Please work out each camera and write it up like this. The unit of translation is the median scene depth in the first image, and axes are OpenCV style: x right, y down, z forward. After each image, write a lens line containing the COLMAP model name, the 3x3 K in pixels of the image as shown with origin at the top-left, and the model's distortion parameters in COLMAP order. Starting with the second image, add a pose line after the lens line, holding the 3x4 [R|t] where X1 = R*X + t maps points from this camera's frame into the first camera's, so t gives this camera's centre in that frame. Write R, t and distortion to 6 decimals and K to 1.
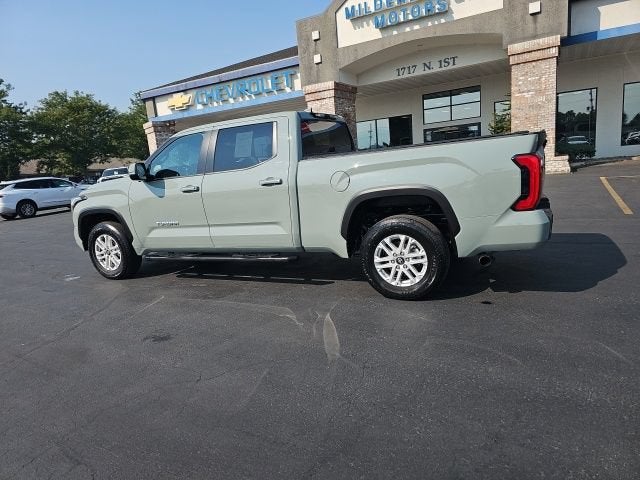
lens RADIAL K [[417.5, 0, 314.4], [0, 417.5, 240.9], [0, 0, 1]] dist [0.058756, -0.046538]
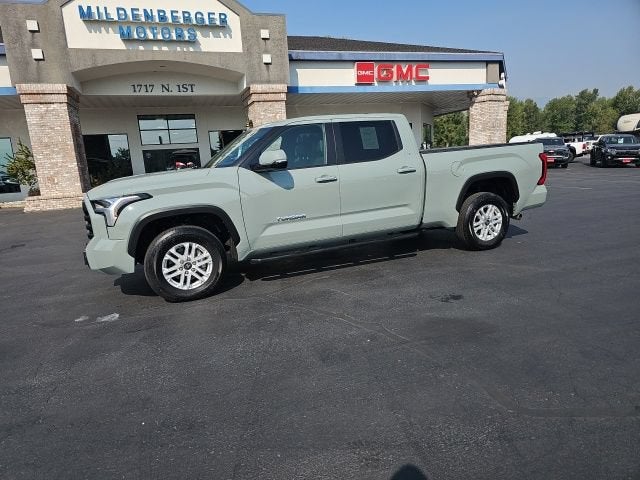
lens RADIAL K [[417.5, 0, 311.1], [0, 417.5, 243.0], [0, 0, 1]] dist [0.058756, -0.046538]
pose [[0.662485, -0.097134, 0.742751, -0.336141], [0.145570, 0.989348, -0.000455, 0.007250], [-0.734795, 0.108424, 0.669568, 0.118822]]
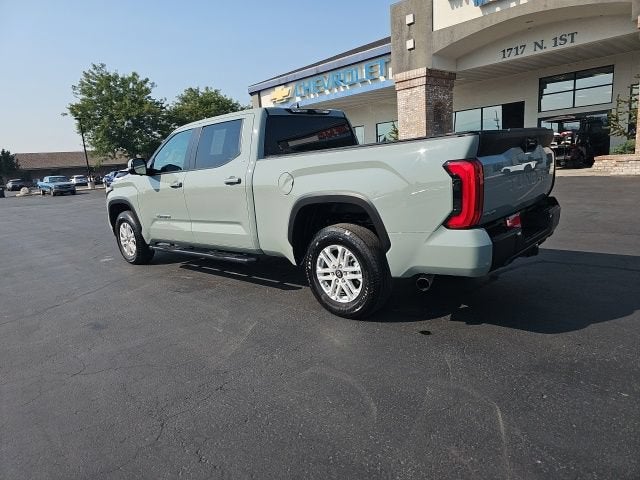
lens RADIAL K [[417.5, 0, 311.7], [0, 417.5, 243.9], [0, 0, 1]] dist [0.058756, -0.046538]
pose [[0.959667, 0.072084, -0.271742, 0.098881], [-0.064177, 0.997219, 0.037885, -0.012112], [0.273717, -0.018917, 0.961624, 0.029768]]
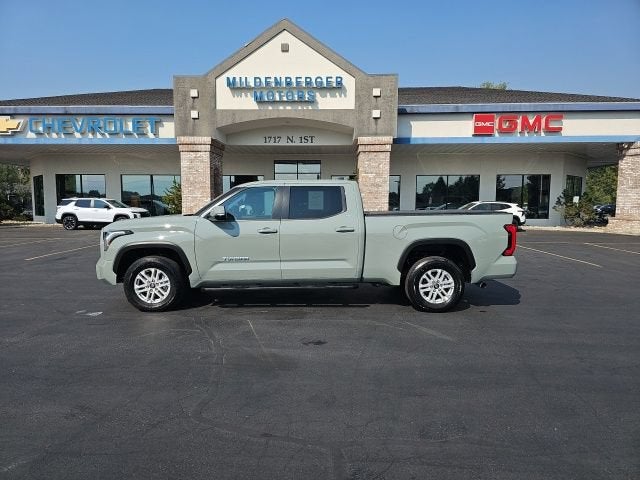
lens RADIAL K [[417.5, 0, 315.1], [0, 417.5, 243.5], [0, 0, 1]] dist [0.058756, -0.046538]
pose [[0.885227, 0.051019, 0.462353, -0.230448], [0.004300, 0.993027, -0.117808, 0.018092], [-0.465139, 0.106275, 0.878835, -0.041019]]
